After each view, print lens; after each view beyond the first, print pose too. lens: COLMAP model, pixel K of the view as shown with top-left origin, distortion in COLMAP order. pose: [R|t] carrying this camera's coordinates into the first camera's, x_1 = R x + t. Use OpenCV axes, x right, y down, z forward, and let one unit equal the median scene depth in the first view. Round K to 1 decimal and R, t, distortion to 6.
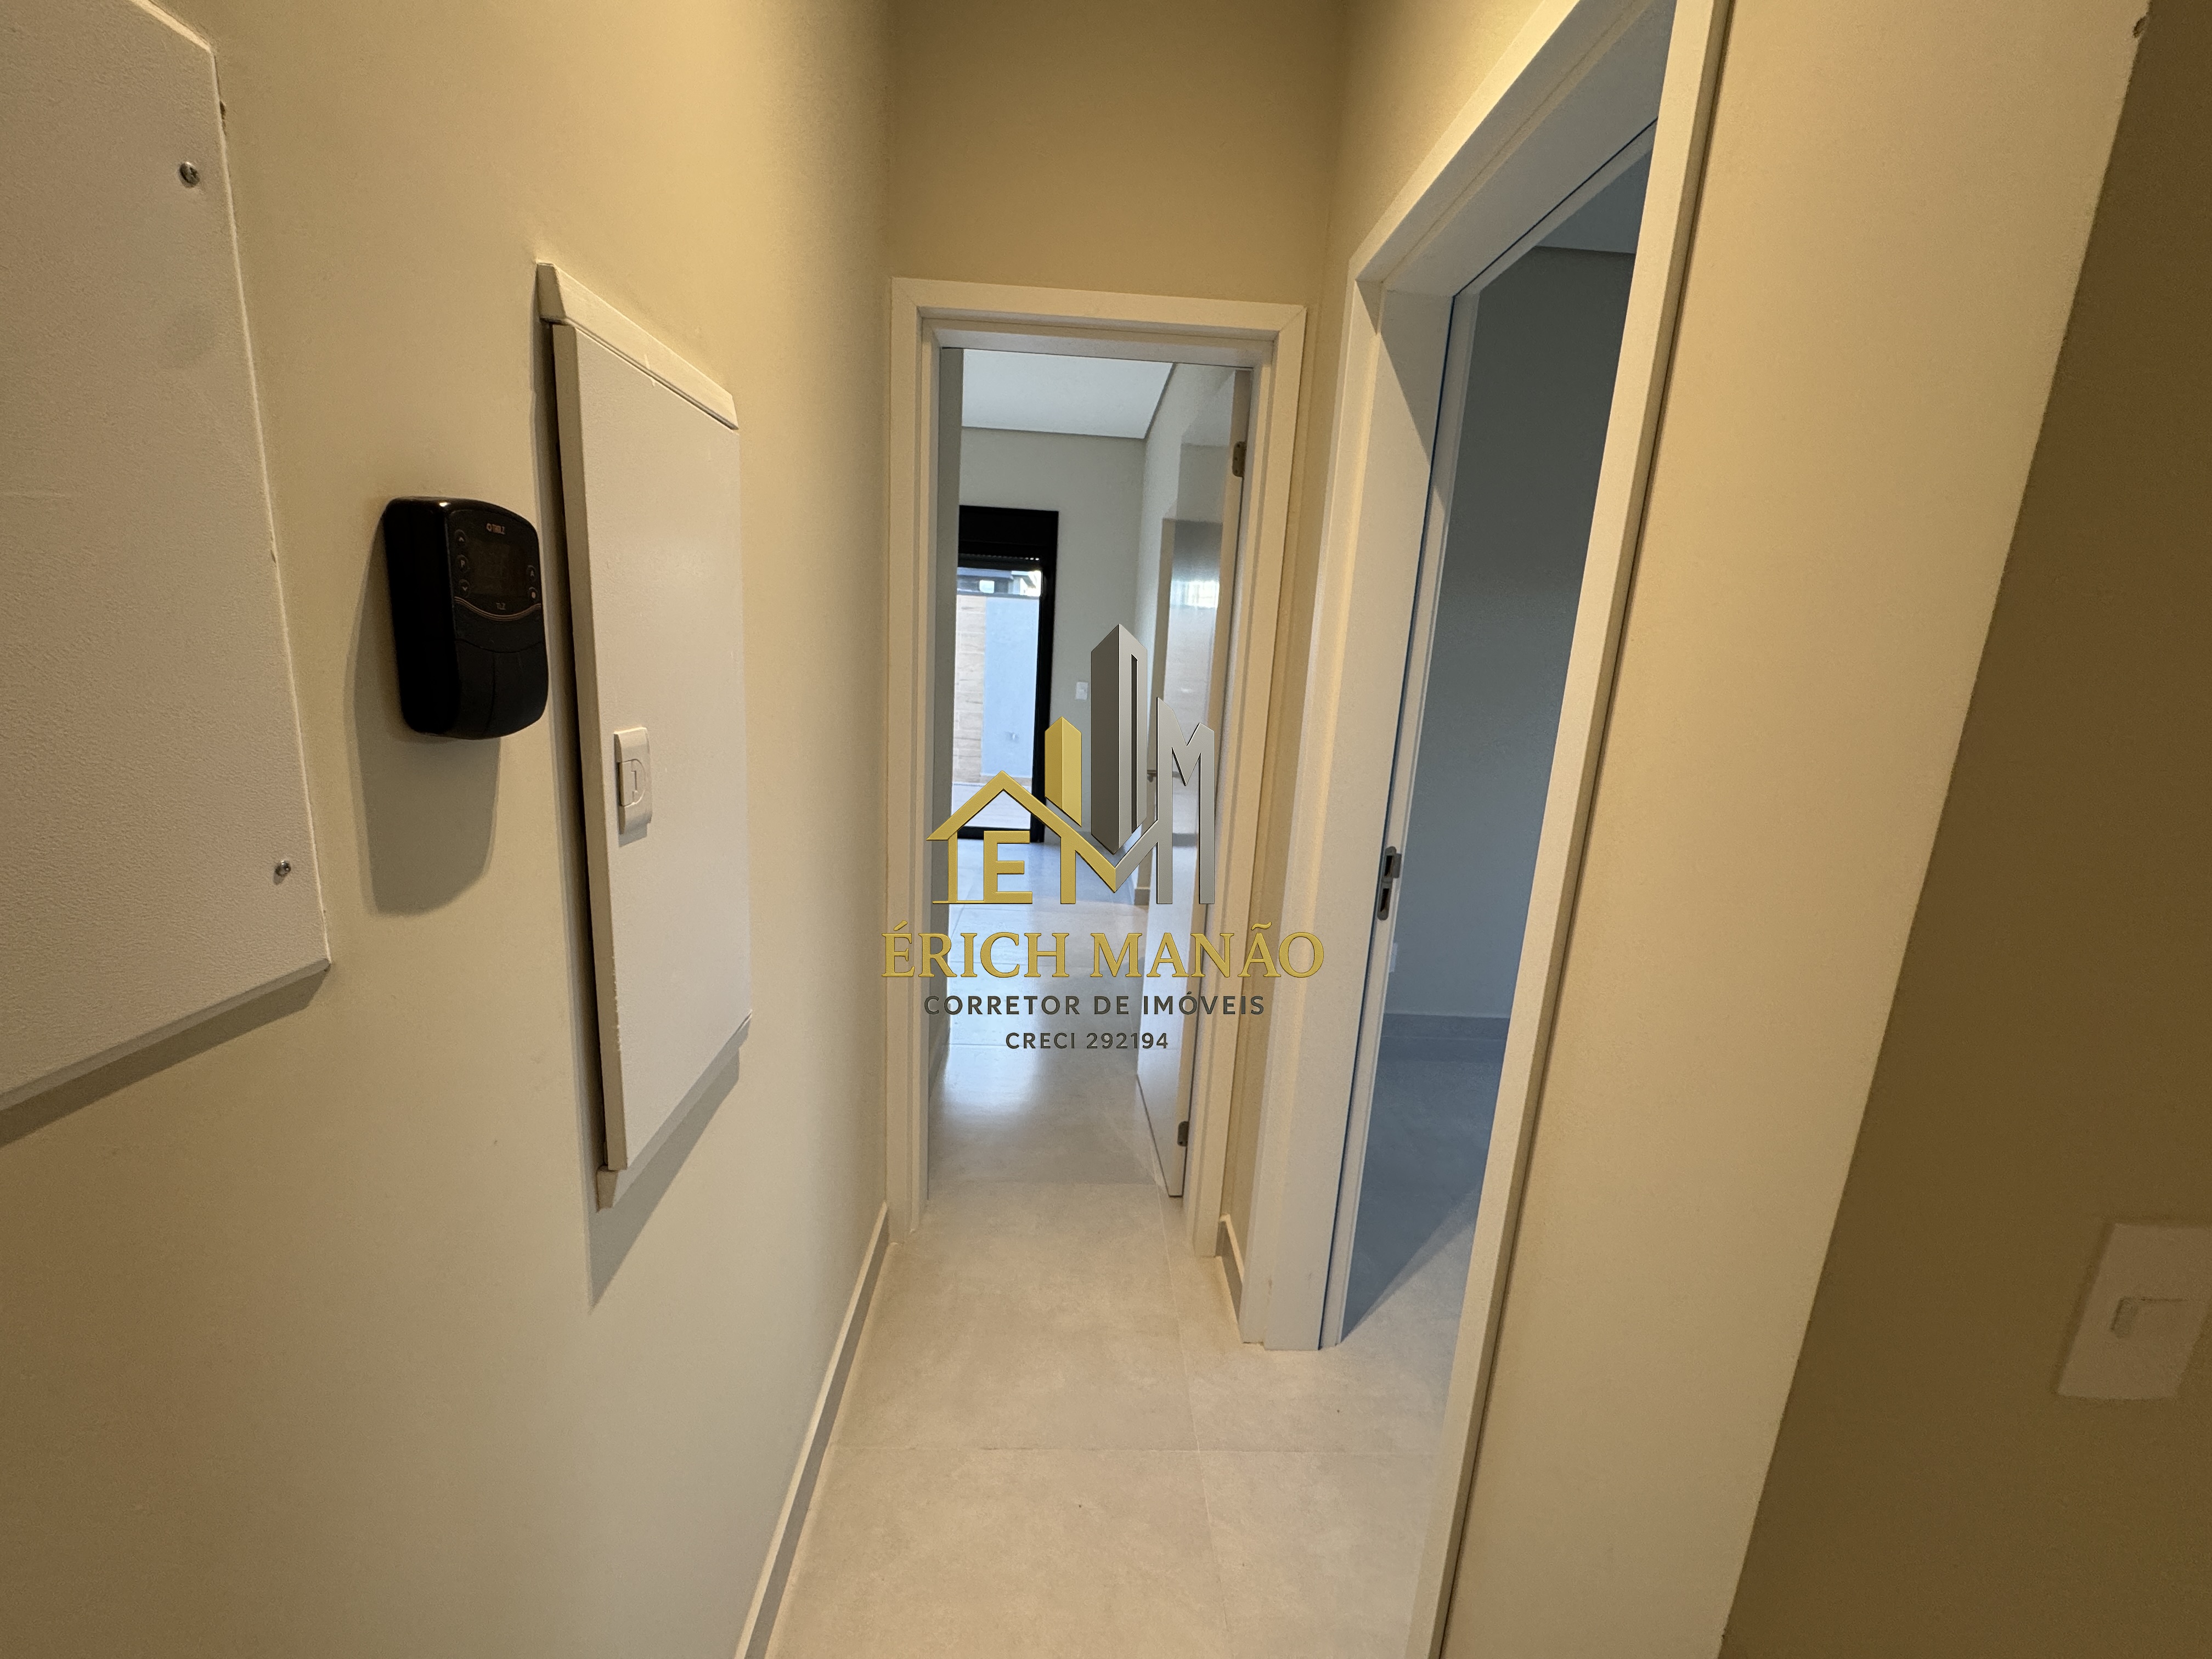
lens RADIAL K [[886.2, 0, 1106.0], [0, 886.2, 829.5], [0, 0, 1]] dist [-0.001651, -0.000092]
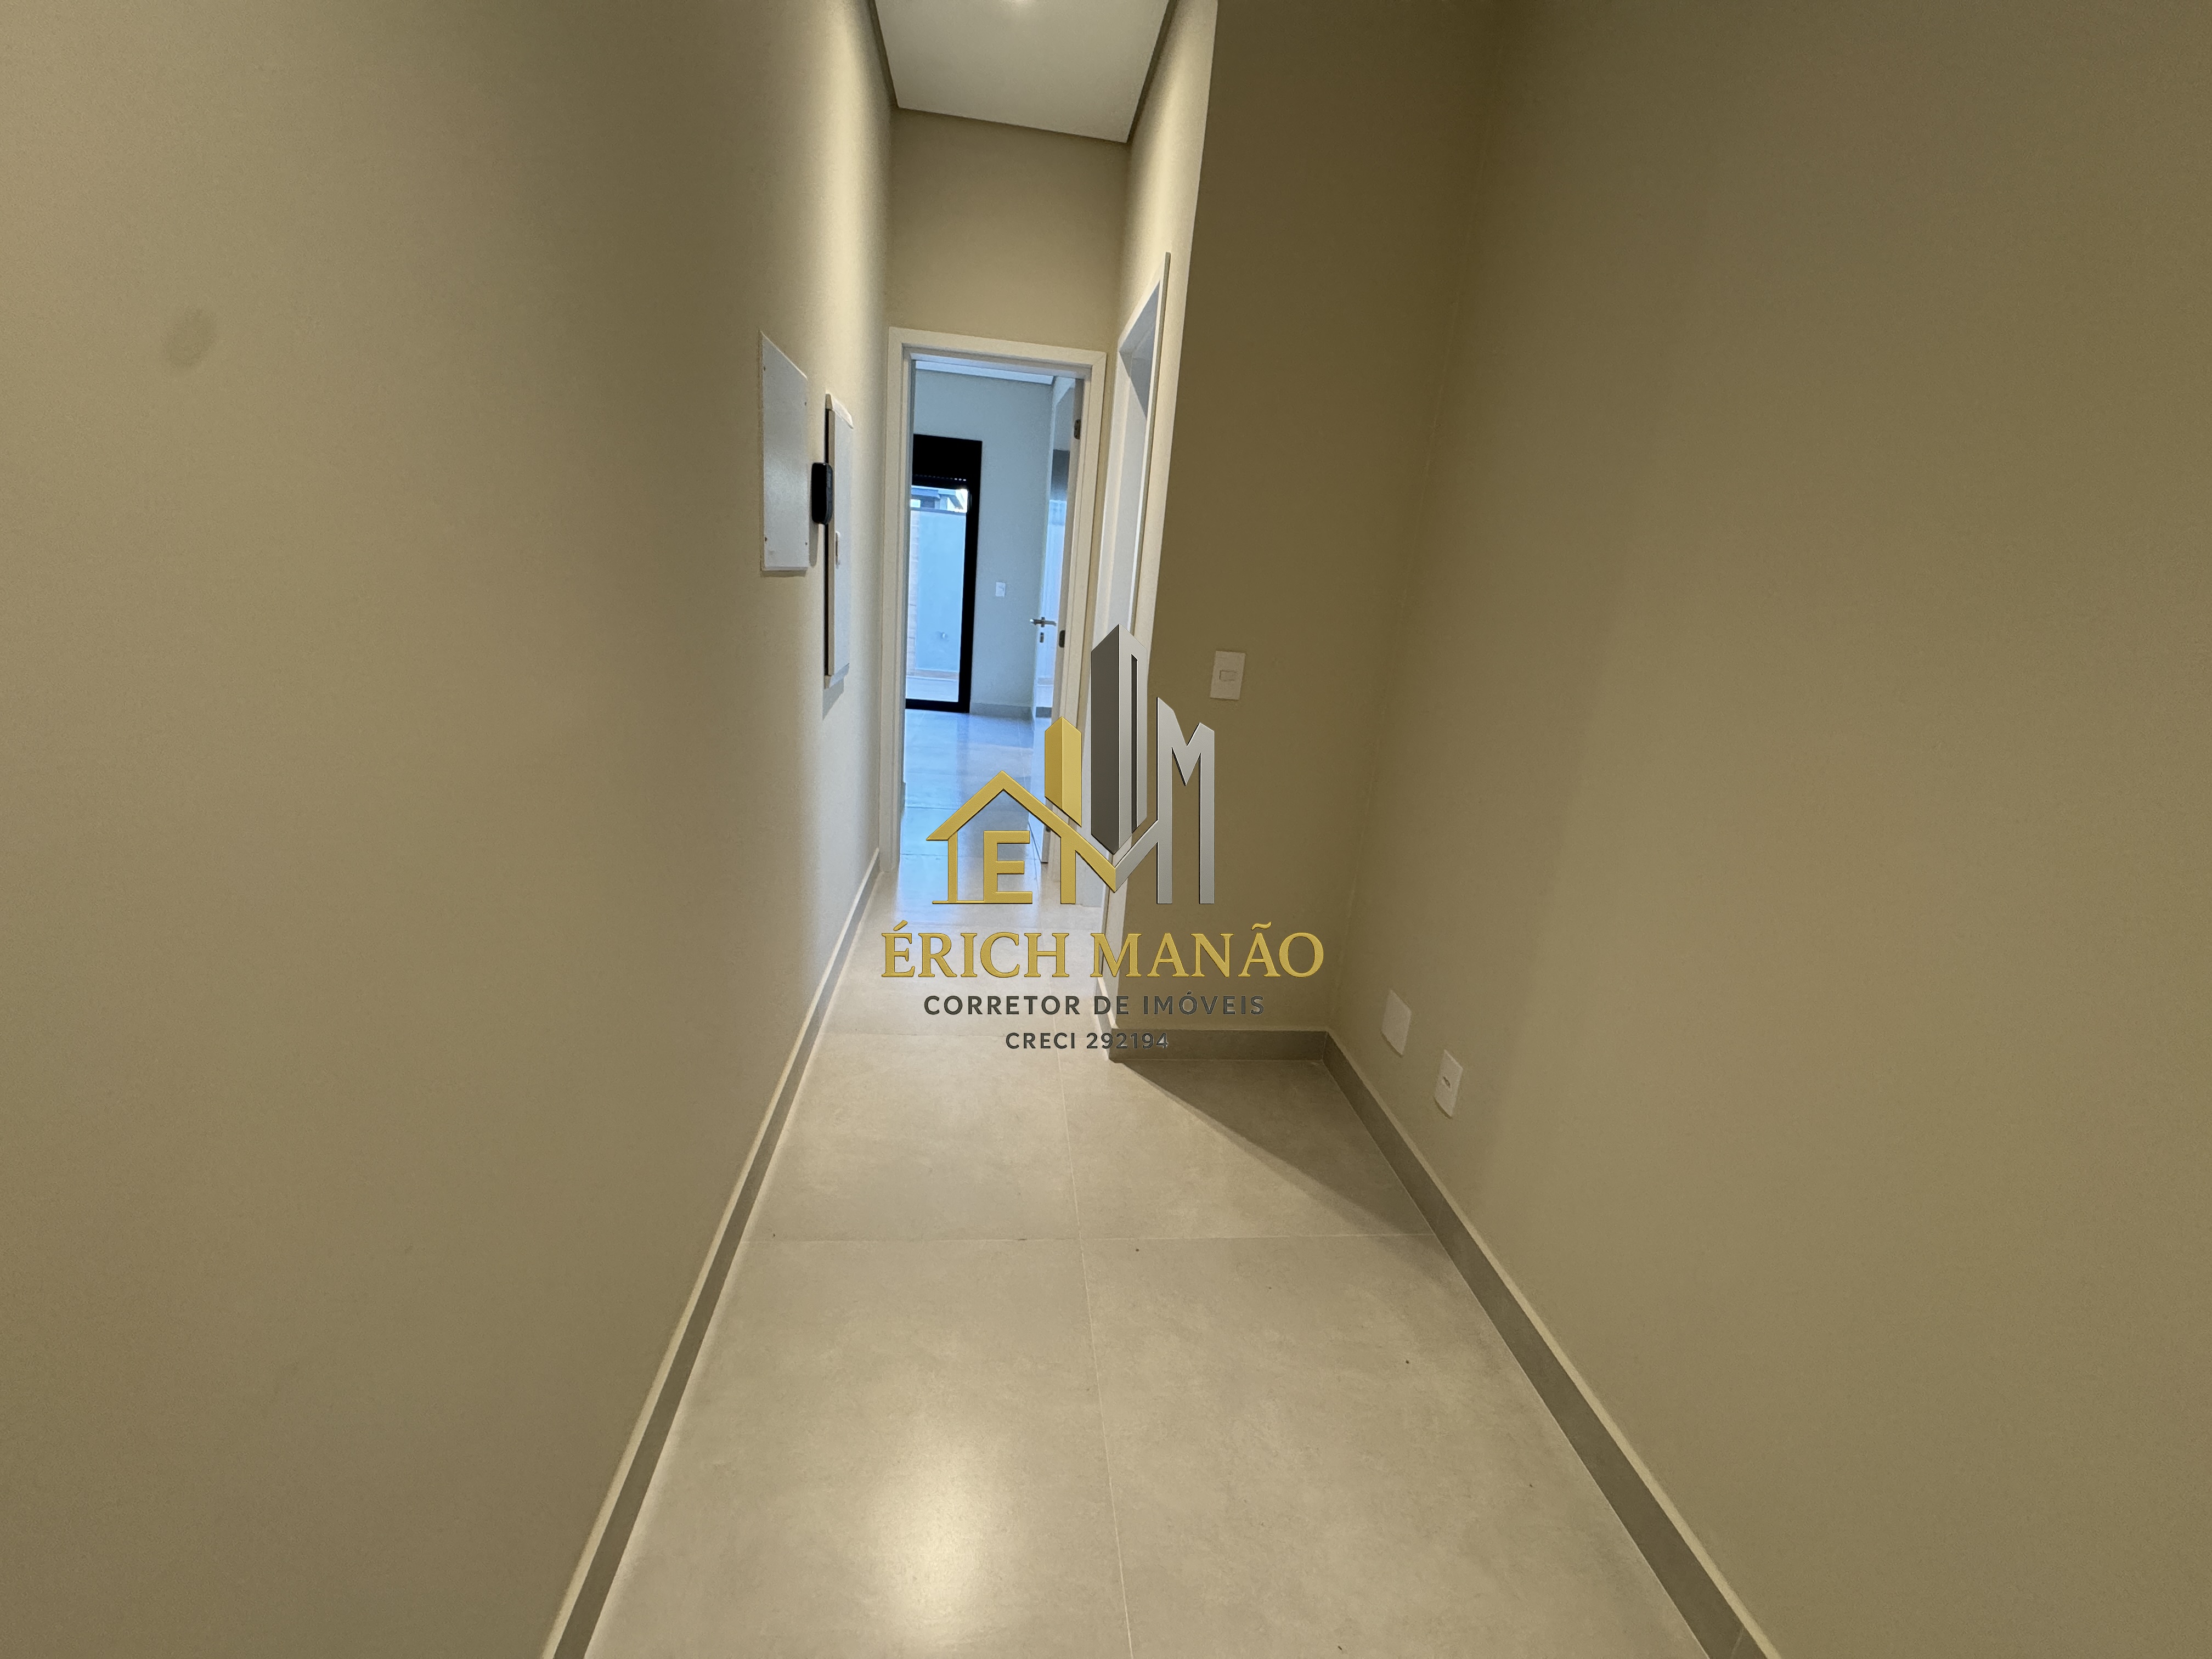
lens RADIAL K [[886.2, 0, 1106.0], [0, 886.2, 829.5], [0, 0, 1]] dist [-0.001651, -0.000092]
pose [[0.996554, 0.007845, 0.082570, 0.072589], [-0.014223, 0.996934, 0.076940, 0.290435], [-0.081713, -0.077849, 0.993611, -0.976451]]
